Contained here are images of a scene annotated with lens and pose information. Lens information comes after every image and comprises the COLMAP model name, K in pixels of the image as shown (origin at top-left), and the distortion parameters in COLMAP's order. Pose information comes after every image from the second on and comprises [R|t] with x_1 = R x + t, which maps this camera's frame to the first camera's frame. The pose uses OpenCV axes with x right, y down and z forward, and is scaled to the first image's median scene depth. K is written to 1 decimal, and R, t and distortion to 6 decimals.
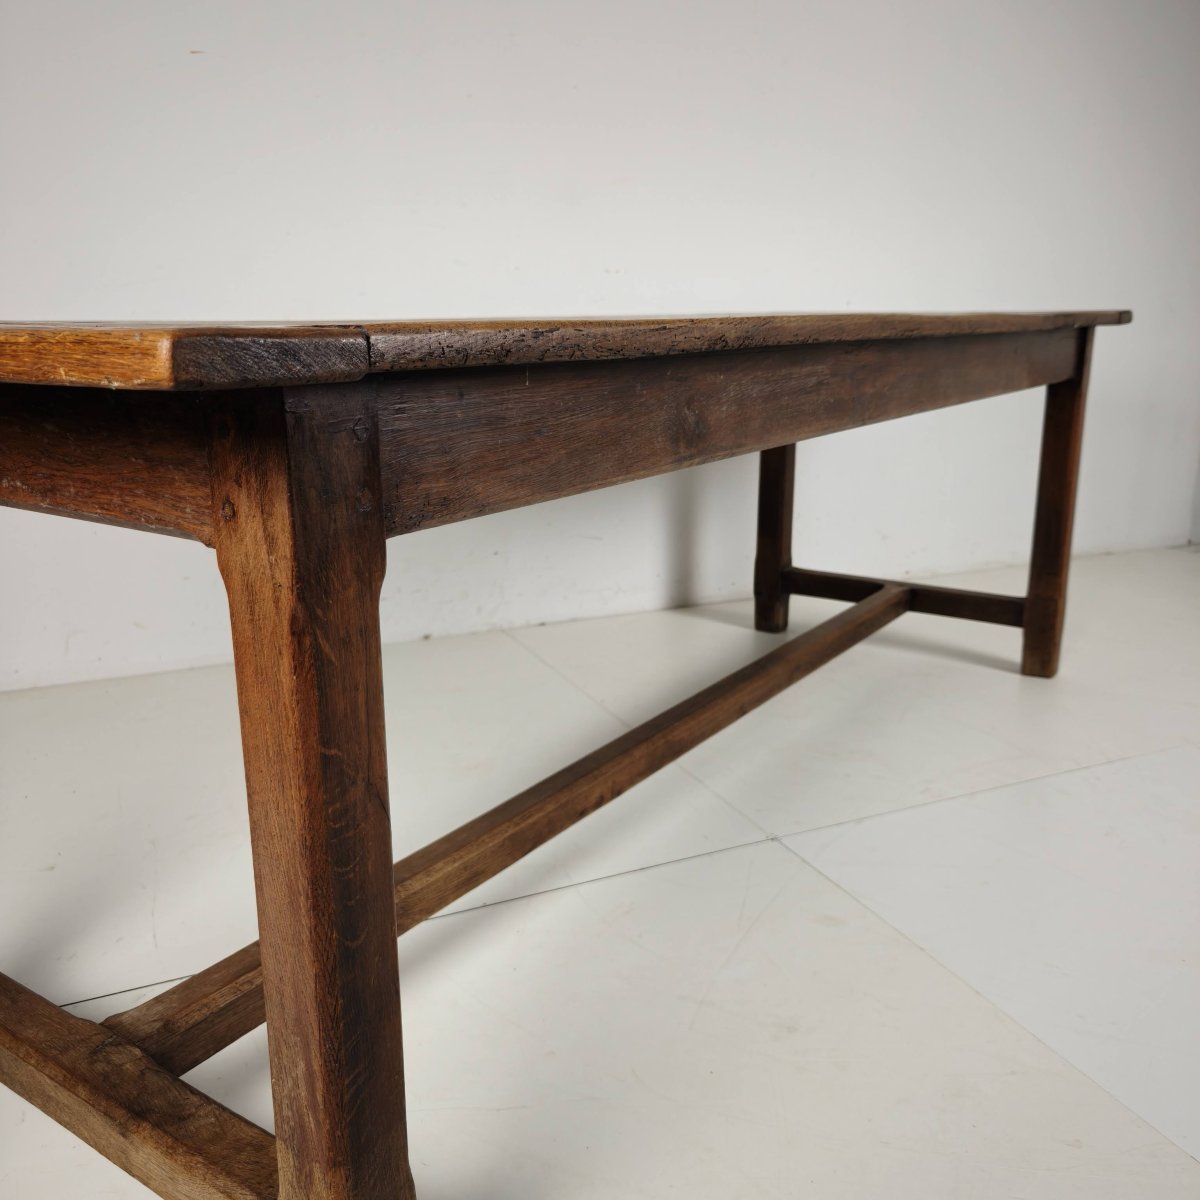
lens RADIAL K [[1108.4, 0, 618.8], [0, 1108.4, 596.7], [0, 0, 1]] dist [0.011544, -0.014005]
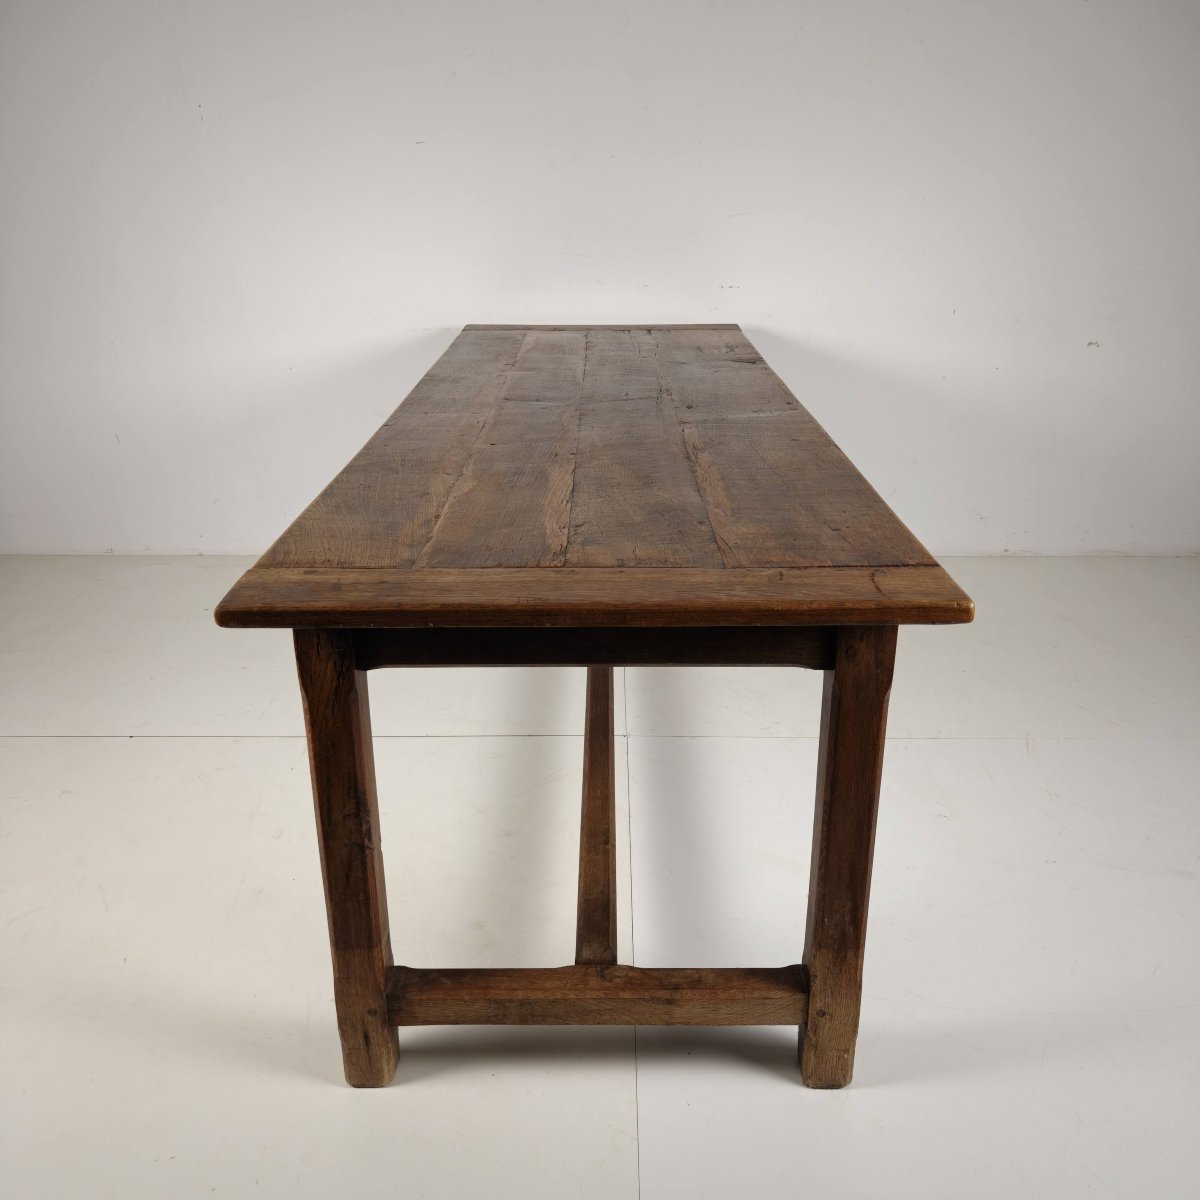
lens RADIAL K [[1111.2, 0, 600.0], [0, 1111.2, 600.0], [0, 0, 1]] dist [0.009197, 0.004313]
pose [[0.835876, -0.201599, 0.510558, -1.527908], [0.143066, 0.977981, 0.151940, -0.476077], [-0.529947, -0.053960, 0.846312, -0.430940]]
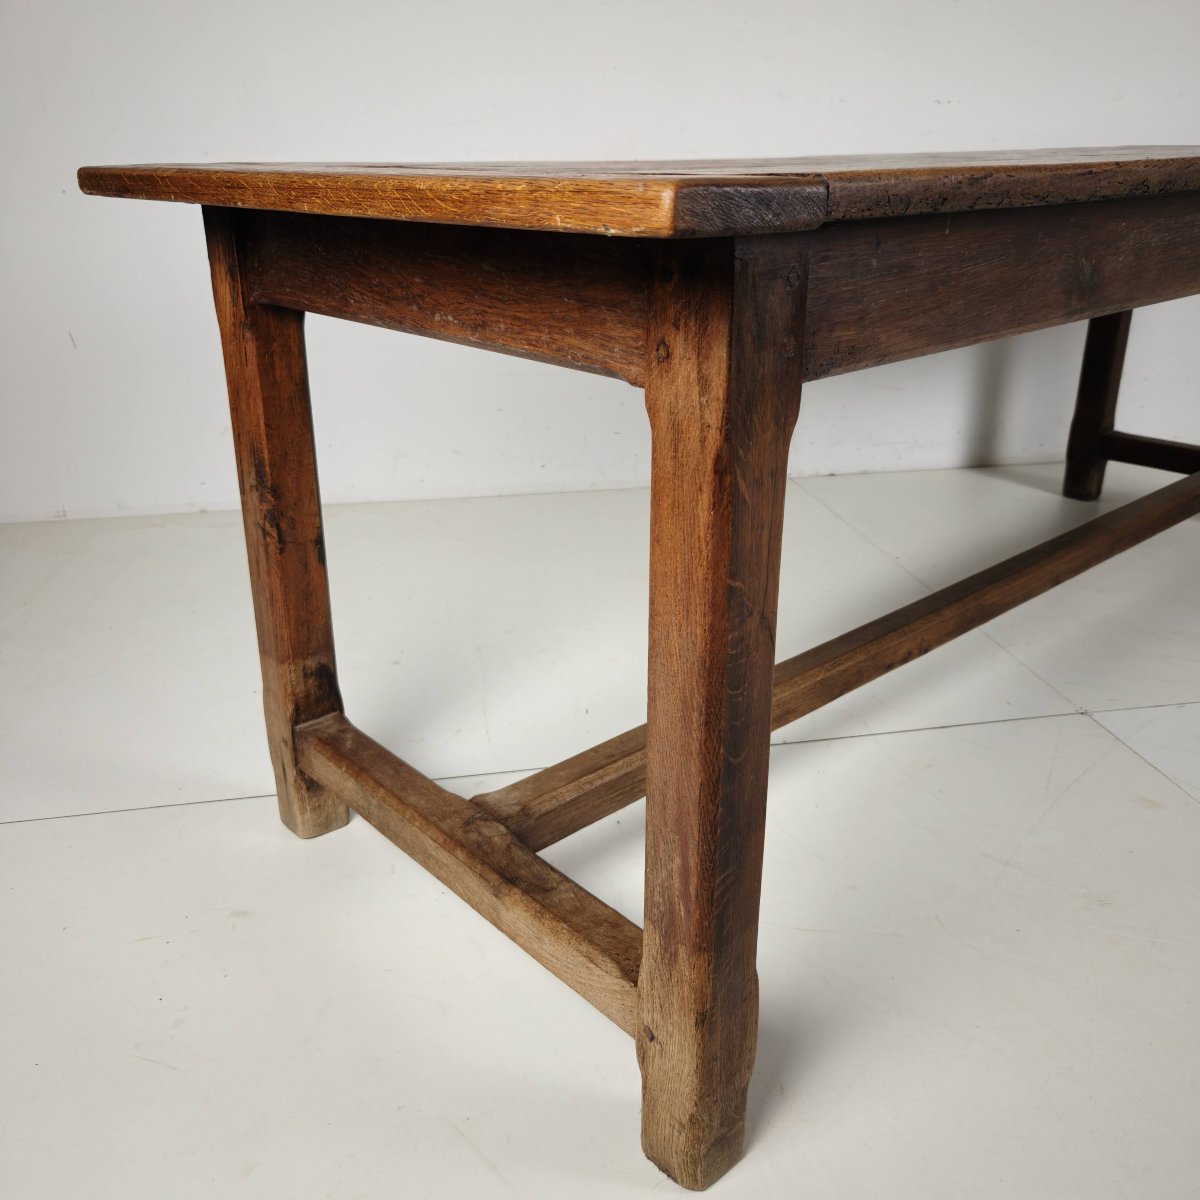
lens RADIAL K [[1108.8, 0, 590.7], [0, 1108.8, 576.7], [0, 0, 1]] dist [0.007460, -0.018243]
pose [[0.966651, 0.088726, -0.240238, -0.122901], [-0.059098, 0.990031, 0.127851, 0.003523], [0.249187, -0.109390, 0.962258, -0.058053]]
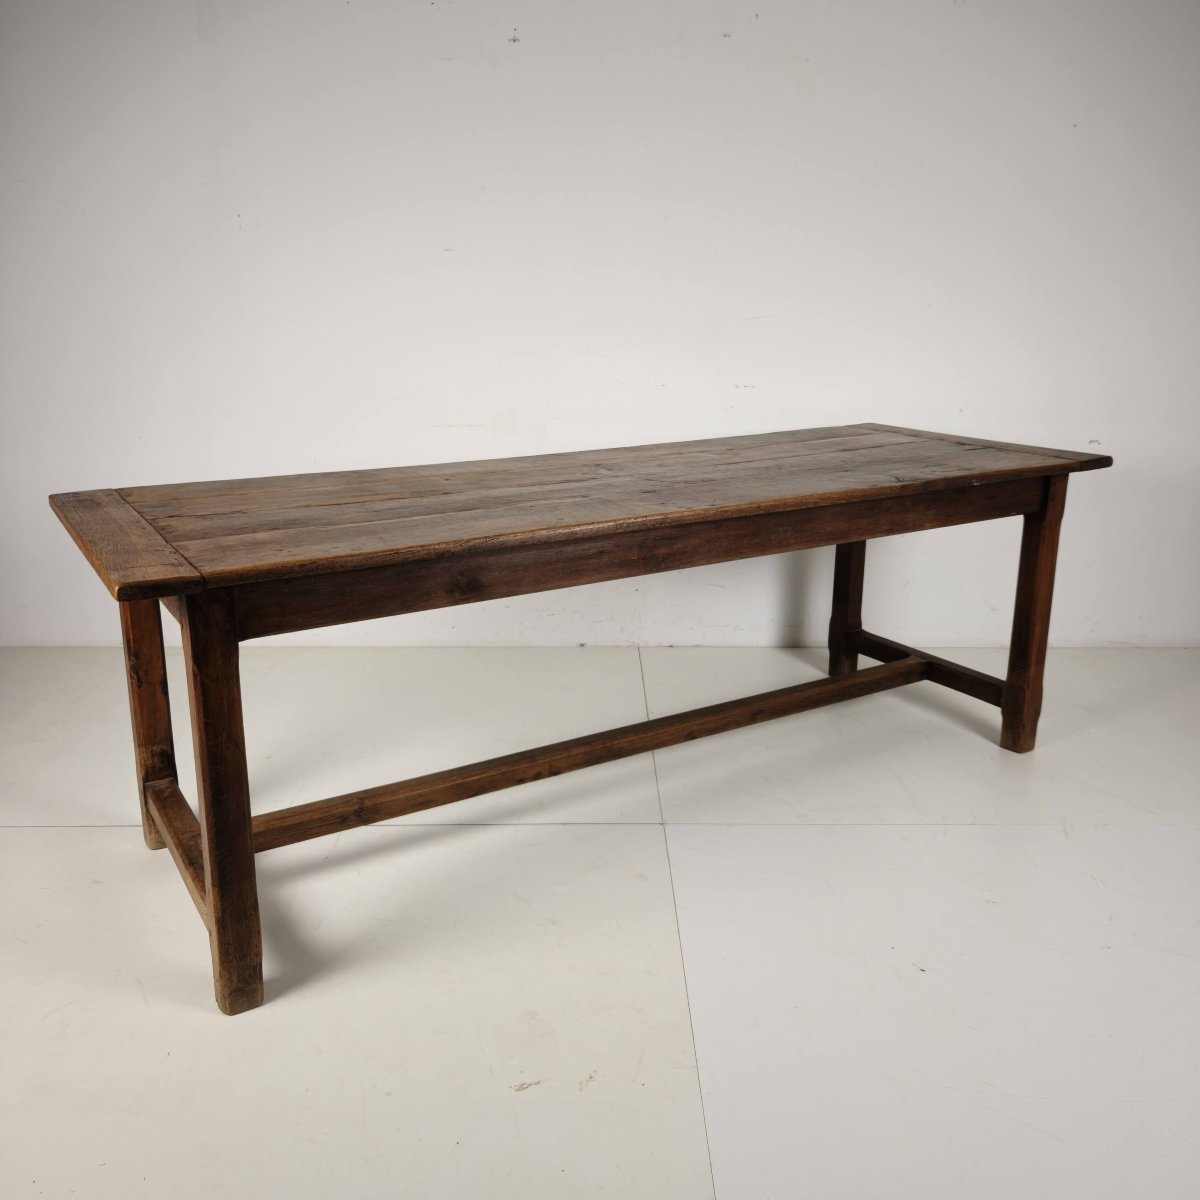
lens RADIAL K [[1100.1, 0, 603.8], [0, 1100.1, 571.6], [0, 0, 1]] dist [0.000616, -0.002968]
pose [[0.912294, 0.109551, -0.394612, 1.389315], [-0.108907, 0.993760, 0.024106, -0.329763], [0.394790, 0.020984, 0.918532, -0.899052]]
